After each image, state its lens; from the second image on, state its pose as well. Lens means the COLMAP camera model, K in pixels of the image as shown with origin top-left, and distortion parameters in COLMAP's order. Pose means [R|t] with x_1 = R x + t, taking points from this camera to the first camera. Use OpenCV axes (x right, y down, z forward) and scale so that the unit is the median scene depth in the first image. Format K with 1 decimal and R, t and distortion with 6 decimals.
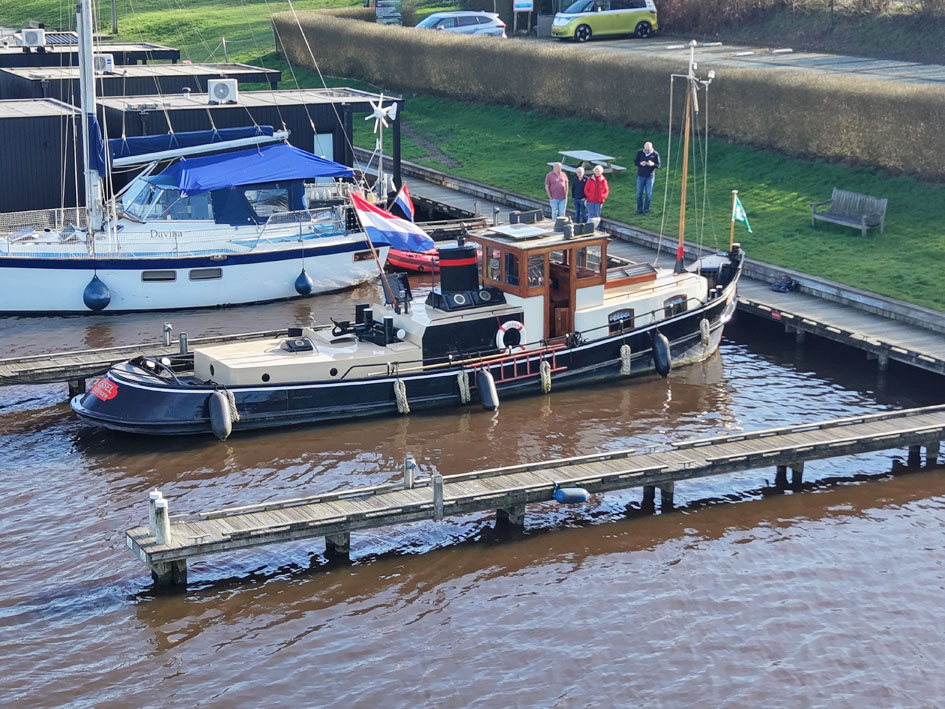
lens RADIAL K [[1605.3, 0, 491.2], [0, 1605.3, 355.7], [0, 0, 1]] dist [0.293732, -1.232065]
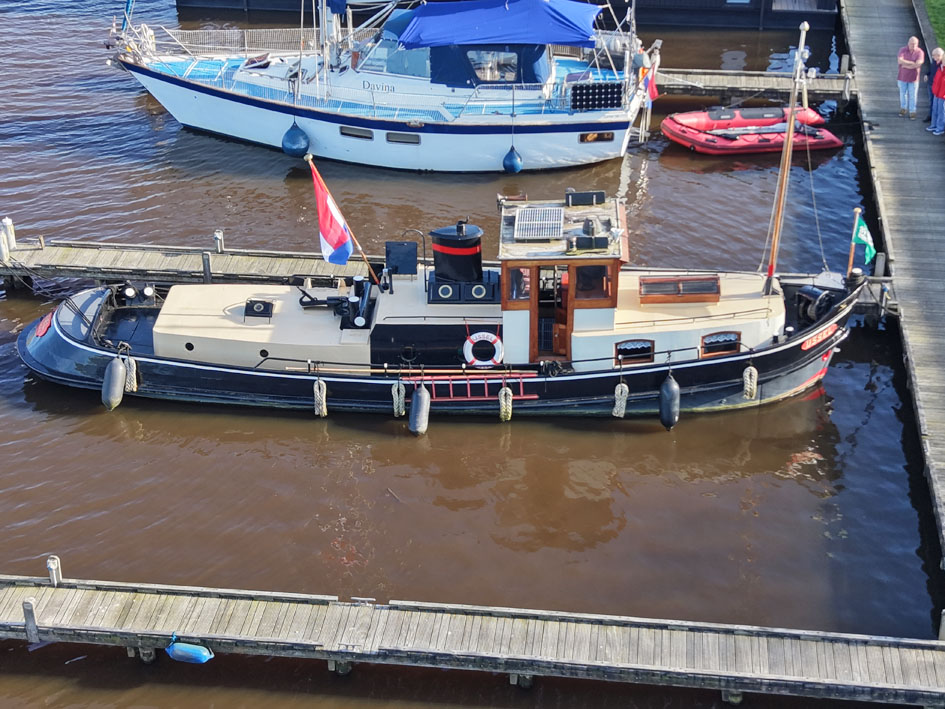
lens RADIAL K [[1605.3, 0, 491.2], [0, 1605.3, 355.7], [0, 0, 1]] dist [0.293732, -1.232065]
pose [[0.859657, 0.259377, -0.440129, 0.397298], [-0.146545, 0.950519, 0.273930, -0.245355], [0.489402, -0.170987, 0.855131, 0.243599]]
